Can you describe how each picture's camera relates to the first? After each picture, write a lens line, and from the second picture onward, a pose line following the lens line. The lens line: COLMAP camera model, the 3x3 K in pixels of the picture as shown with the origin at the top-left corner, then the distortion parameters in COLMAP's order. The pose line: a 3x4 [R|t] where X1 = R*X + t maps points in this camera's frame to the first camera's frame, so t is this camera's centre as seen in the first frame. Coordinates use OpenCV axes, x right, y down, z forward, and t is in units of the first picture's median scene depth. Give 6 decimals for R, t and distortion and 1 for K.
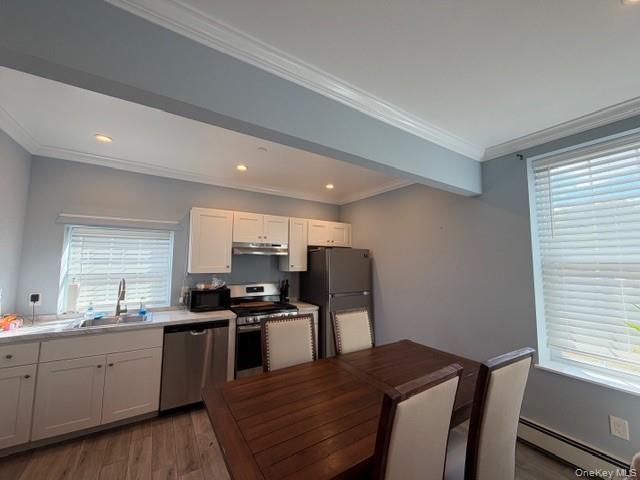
lens RADIAL K [[259.6, 0, 319.9], [0, 259.6, 242.5], [0, 0, 1]] dist [0.030739, -0.000106]
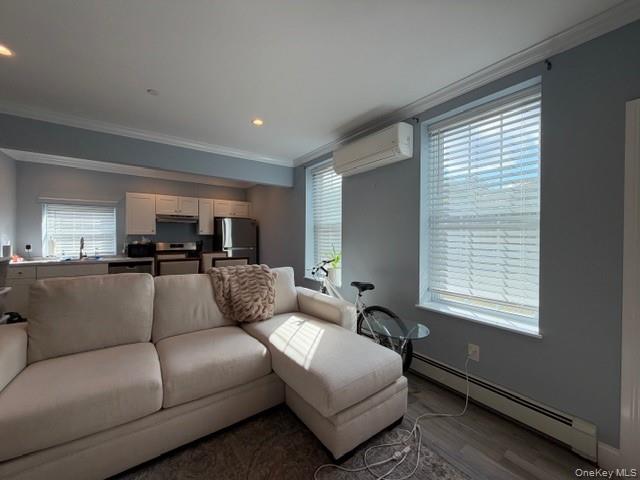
lens RADIAL K [[256.6, 0, 320.0], [0, 256.6, 240.0], [0, 0, 1]] dist [0.018995, 0.000133]
pose [[0.998580, -0.008918, 0.052516, 0.583770], [0.004191, 0.995983, 0.089442, 0.016723], [-0.053102, -0.089095, 0.994607, -0.626365]]
